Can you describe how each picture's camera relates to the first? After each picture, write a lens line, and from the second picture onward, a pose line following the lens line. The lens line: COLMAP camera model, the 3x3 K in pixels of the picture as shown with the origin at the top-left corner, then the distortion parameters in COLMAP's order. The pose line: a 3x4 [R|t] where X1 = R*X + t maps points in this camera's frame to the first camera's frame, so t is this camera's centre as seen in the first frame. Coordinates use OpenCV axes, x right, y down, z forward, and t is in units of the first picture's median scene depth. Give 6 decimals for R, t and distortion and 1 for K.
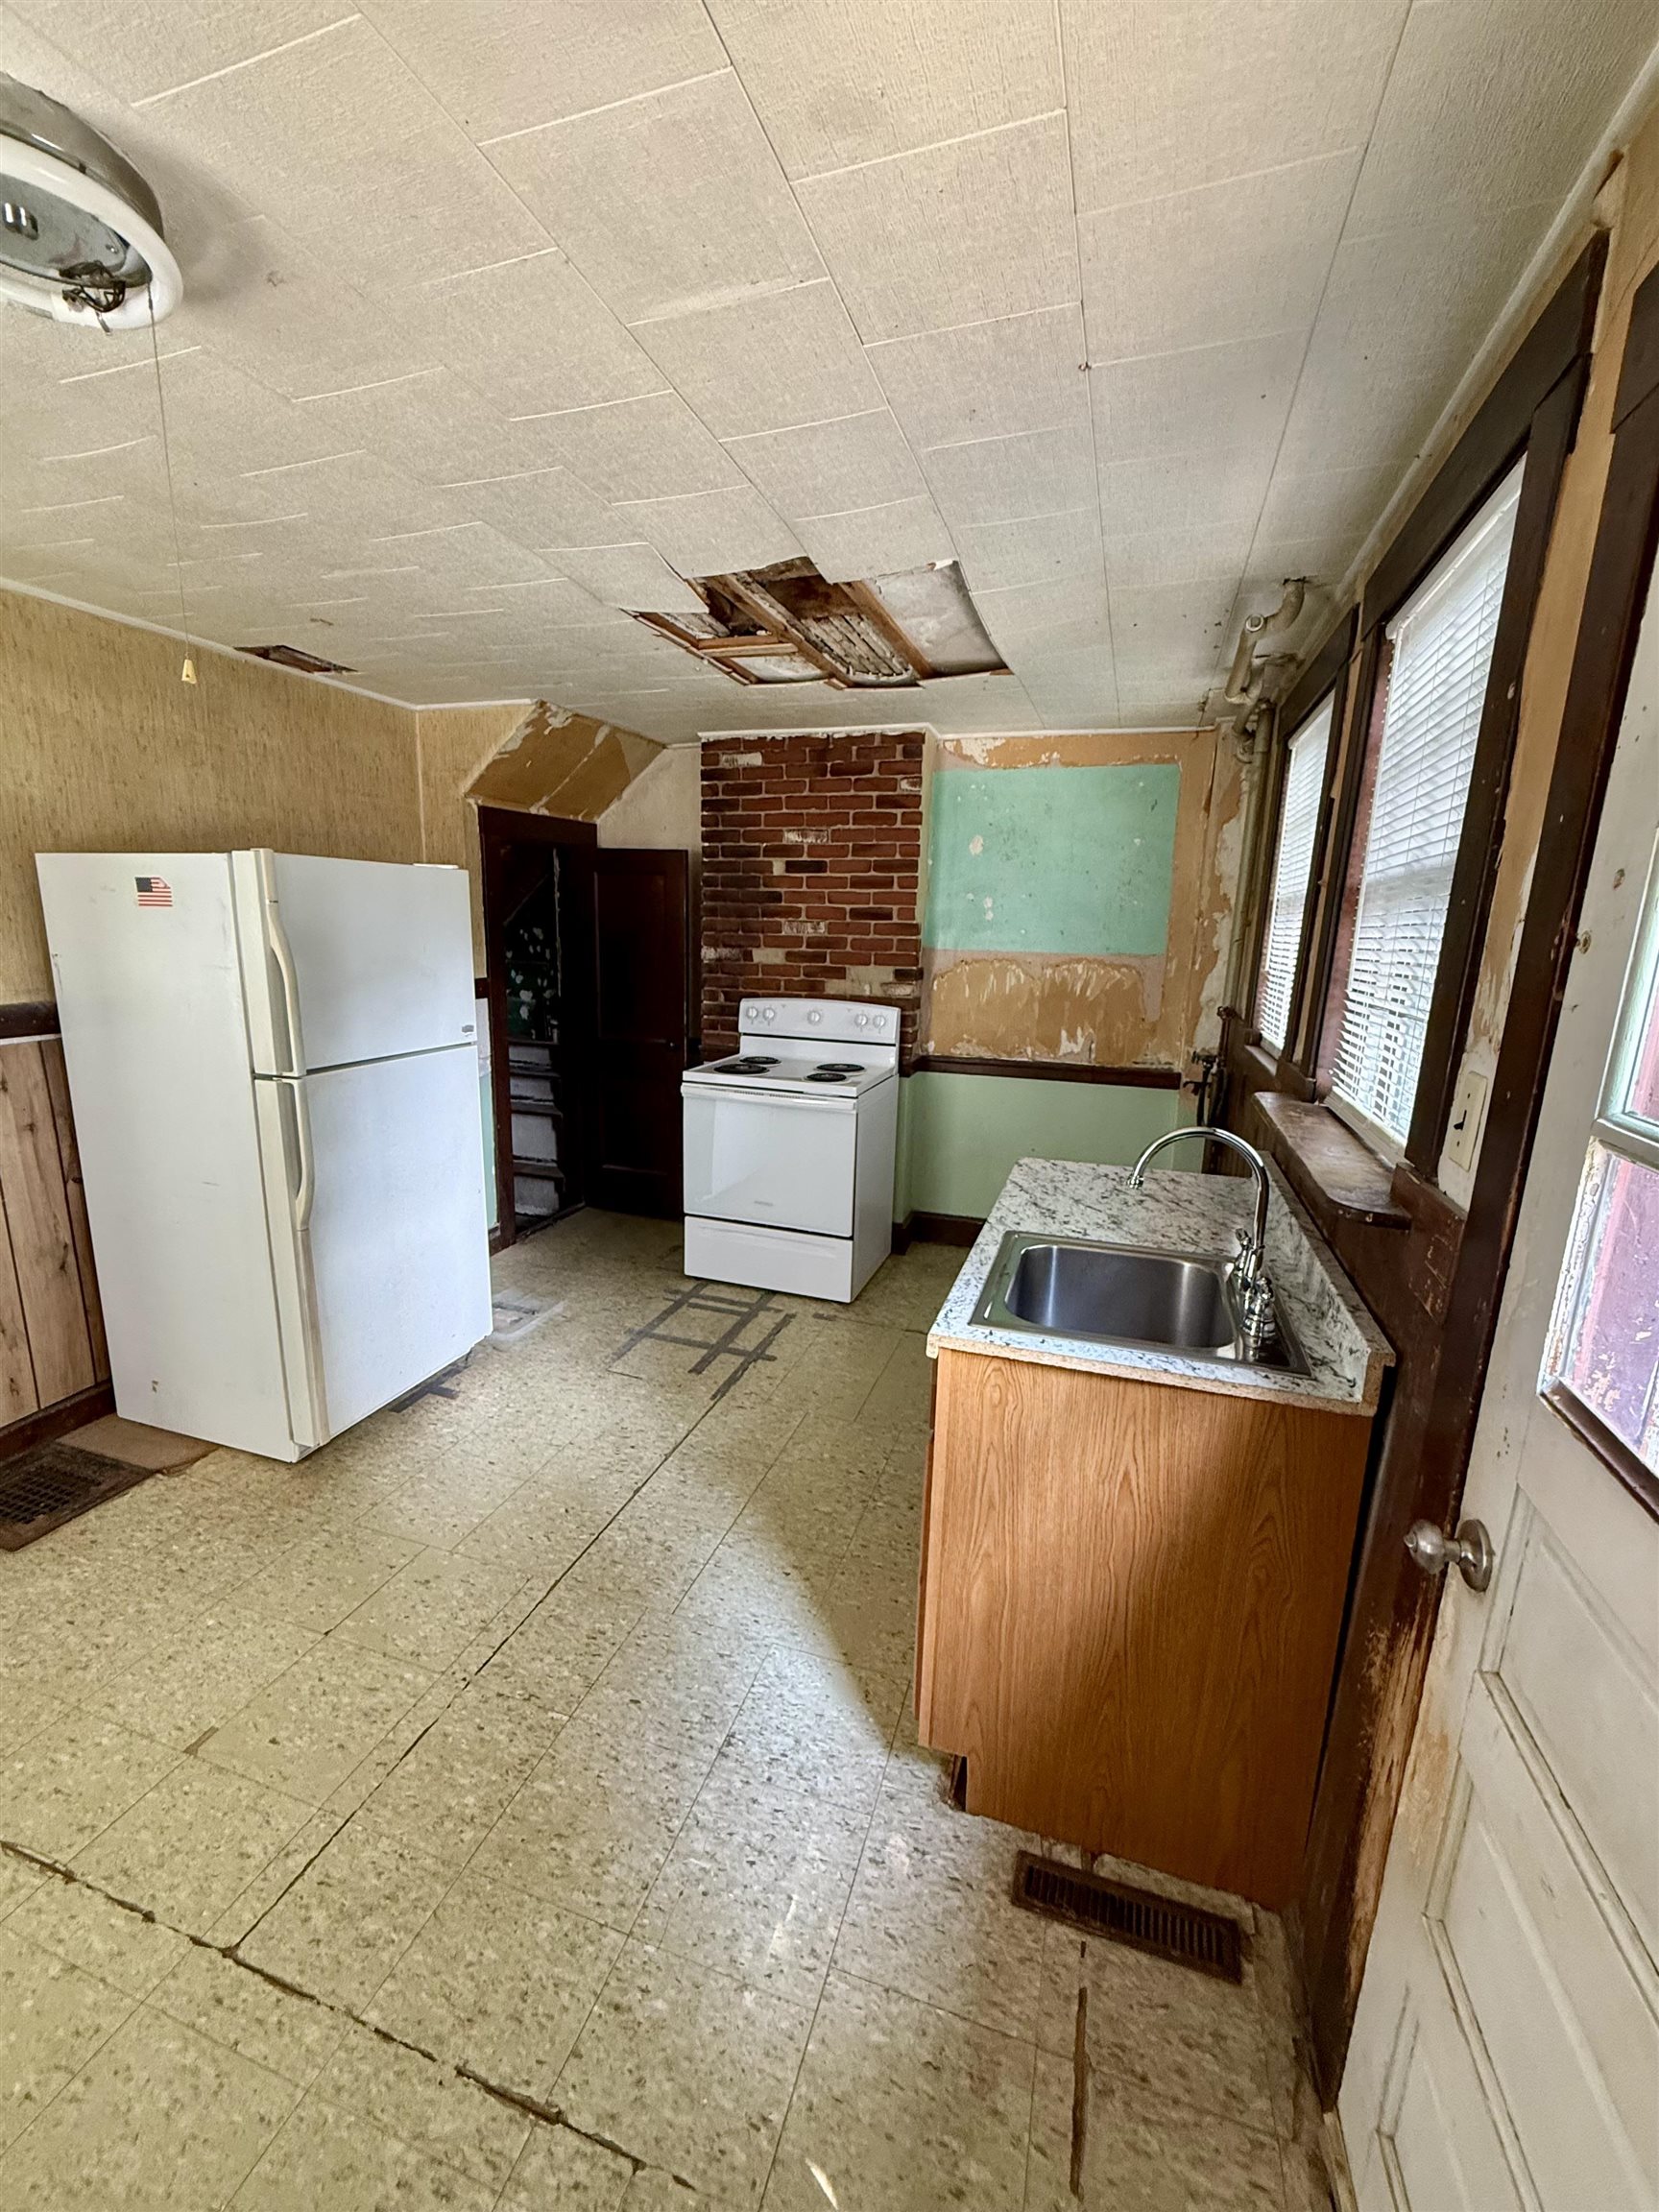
lens RADIAL K [[901.9, 0, 824.0], [0, 901.9, 1107.8], [0, 0, 1]] dist [-0.000905, 0.000239]
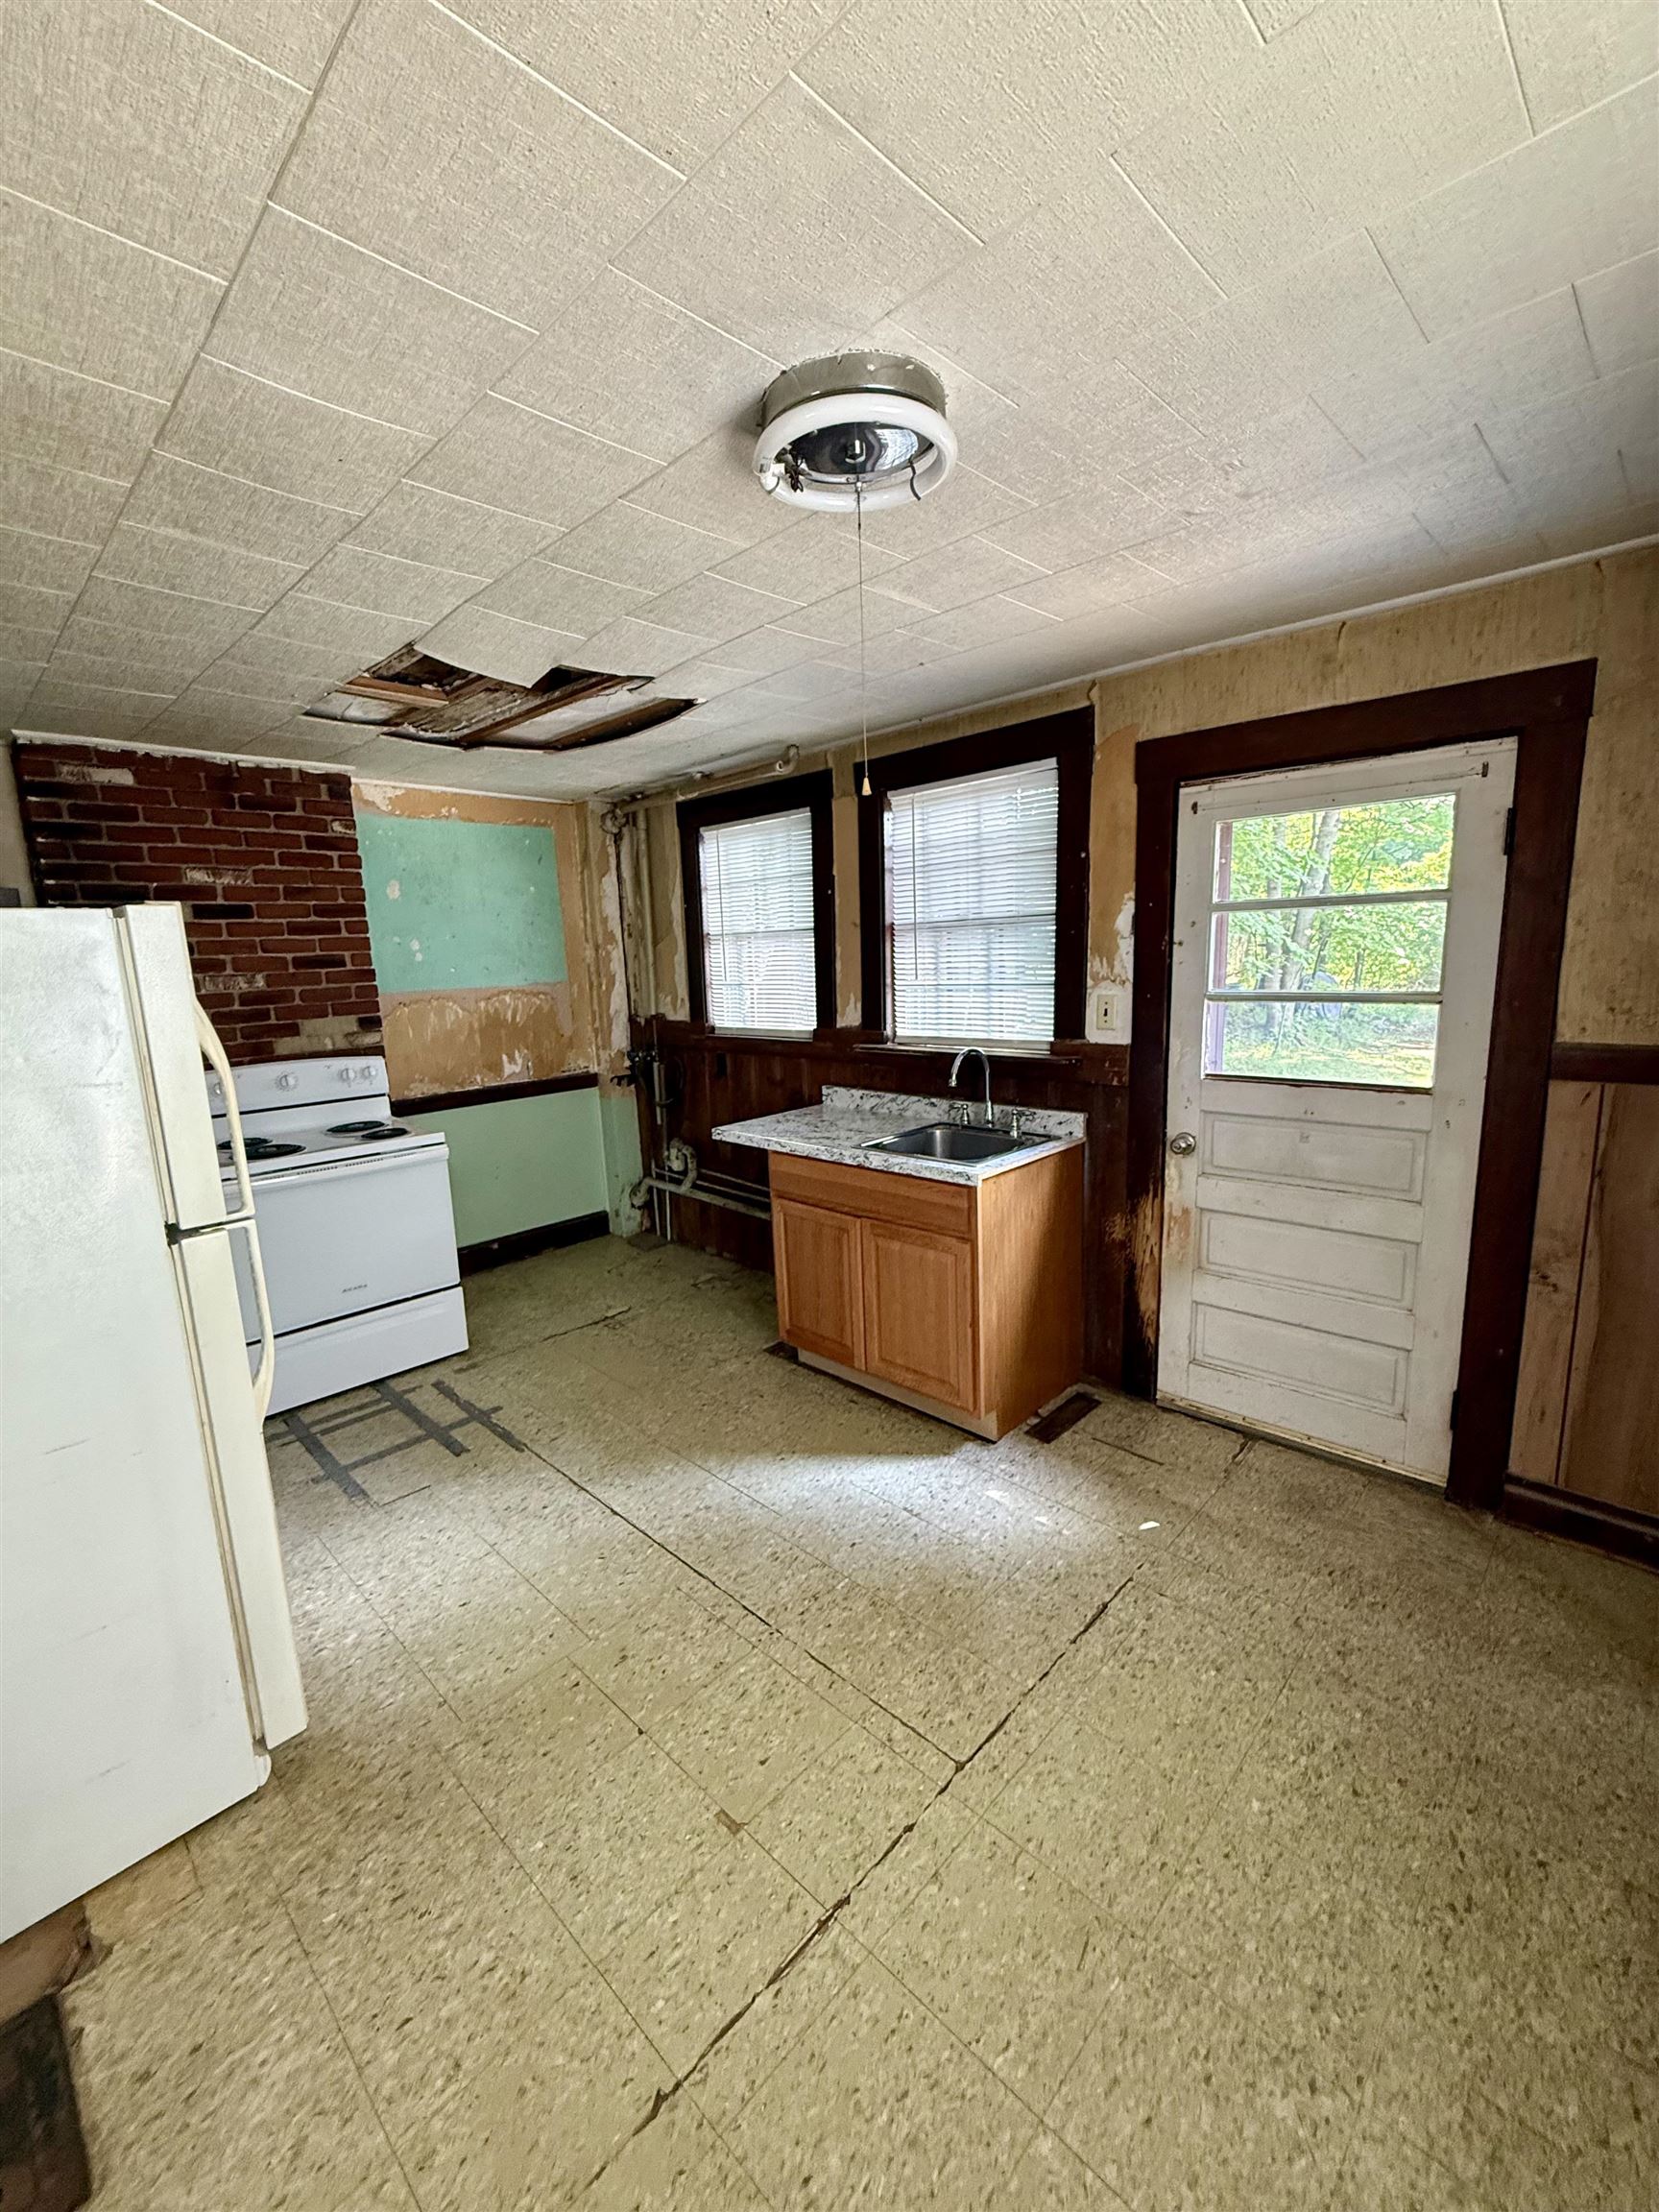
lens RADIAL K [[901.9, 0, 827.0], [0, 901.9, 1106.8], [0, 0, 1]] dist [-0.000905, 0.000239]
pose [[0.432819, -0.196710, 0.879757, -0.584819], [0.227363, 0.968174, 0.104623, -0.051830], [-0.872338, 0.154741, 0.463769, 0.147403]]
